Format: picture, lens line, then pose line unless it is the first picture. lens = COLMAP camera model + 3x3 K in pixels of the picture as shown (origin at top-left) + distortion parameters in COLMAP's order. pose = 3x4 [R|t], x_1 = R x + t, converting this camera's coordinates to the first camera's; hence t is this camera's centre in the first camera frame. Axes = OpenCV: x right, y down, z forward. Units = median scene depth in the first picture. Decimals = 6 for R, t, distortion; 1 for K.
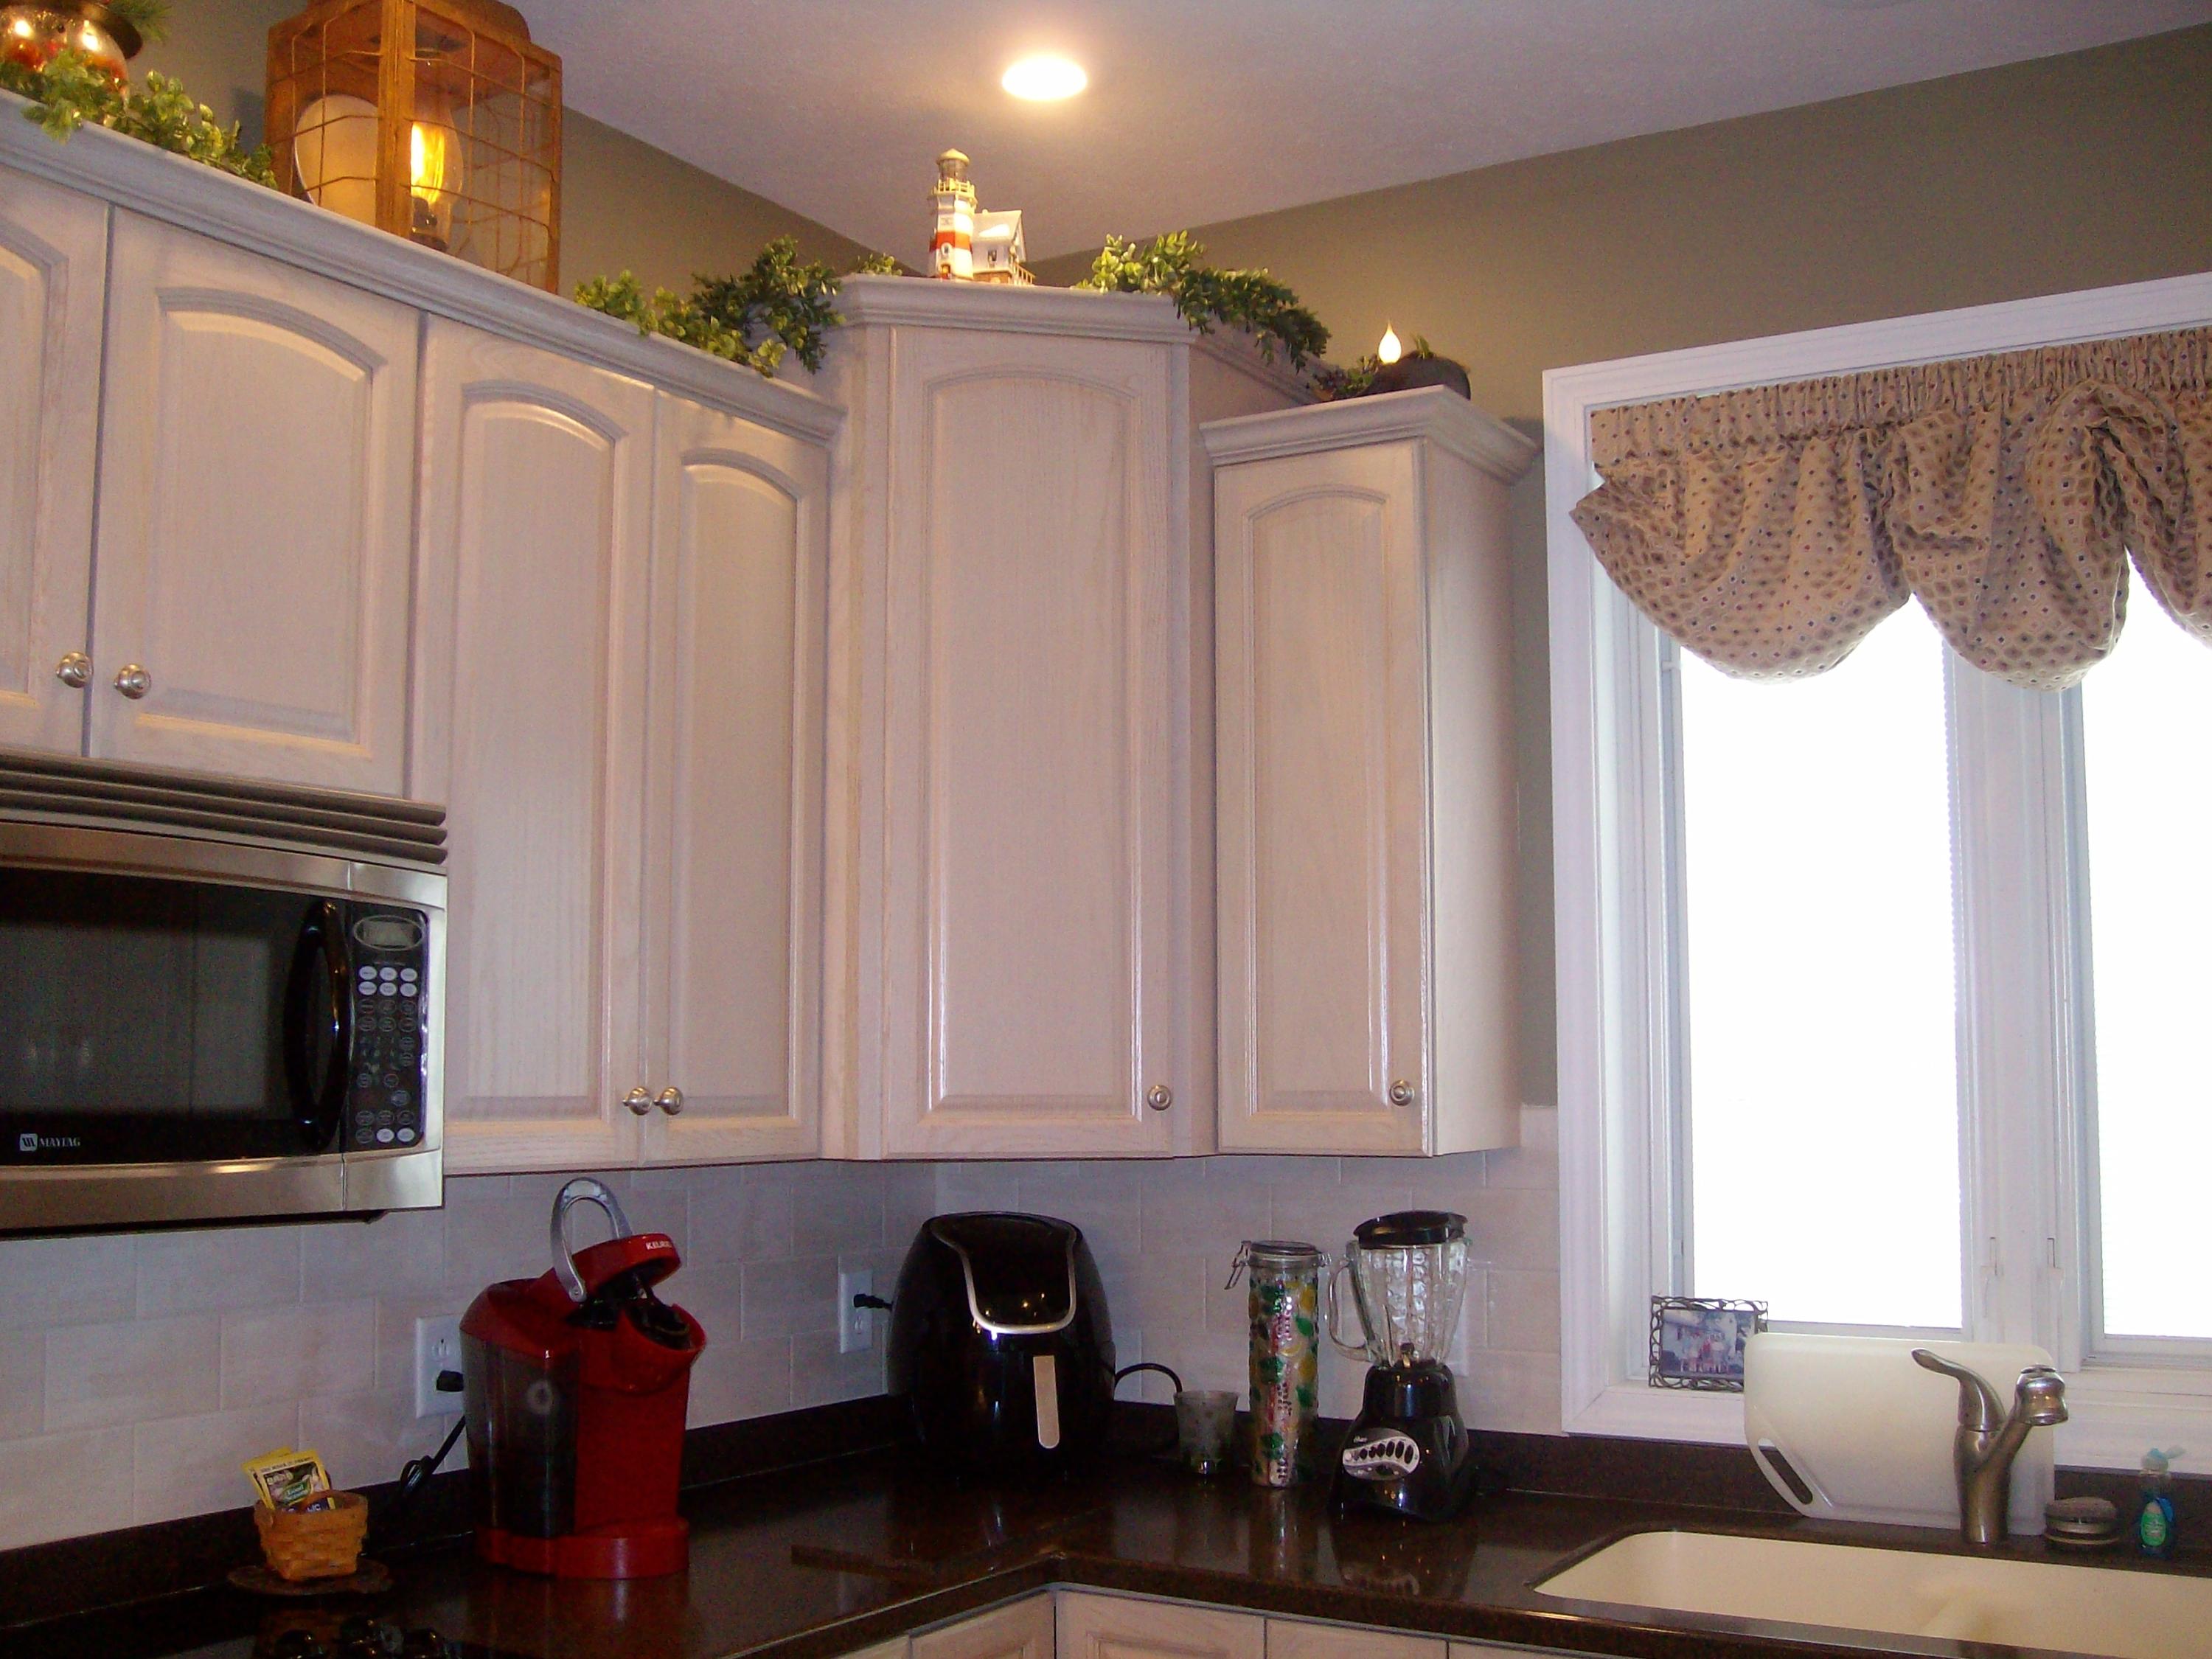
lens RADIAL K [[2344.0, 0, 1112.3], [0, 2344.0, 866.4], [0, 0, 1]] dist [-0.136056, 0.045535]
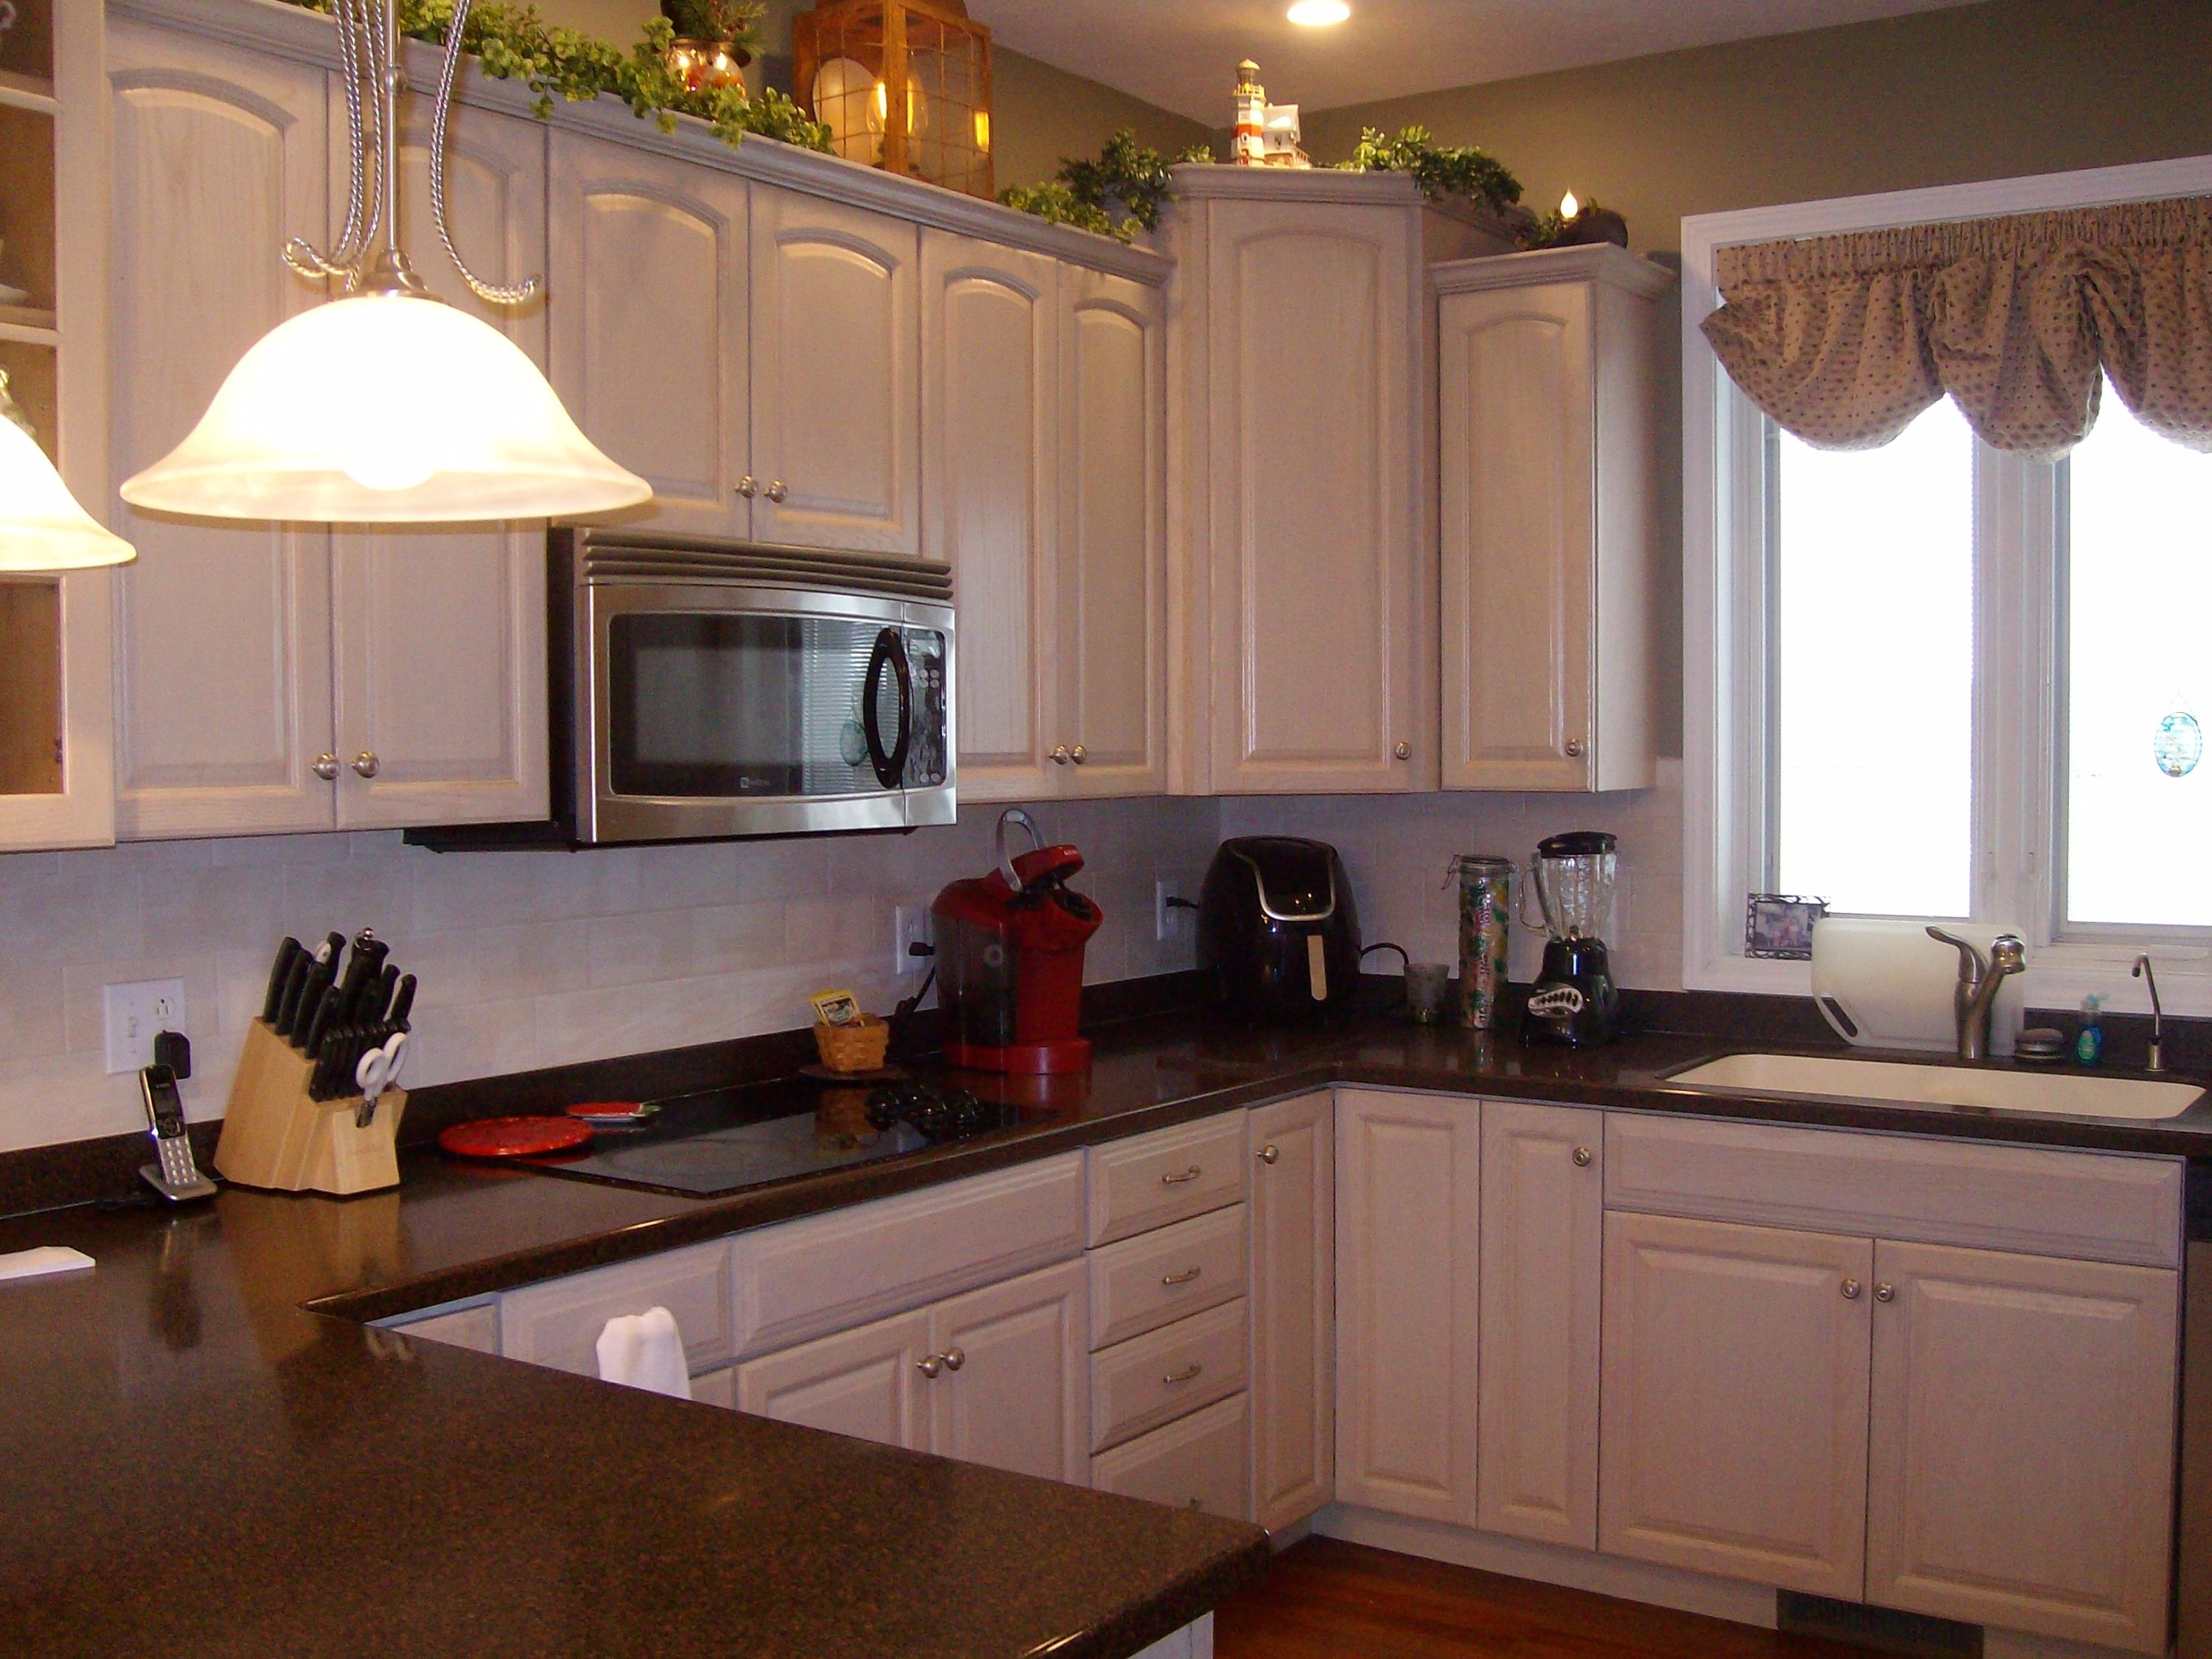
lens RADIAL K [[2344.0, 0, 1112.3], [0, 2344.0, 866.4], [0, 0, 1]] dist [-0.136056, 0.045535]
pose [[0.998419, -0.002167, -0.056164, -0.076120], [0.010113, 0.989873, 0.141593, -0.035282], [0.055288, -0.141937, 0.988330, -0.425526]]
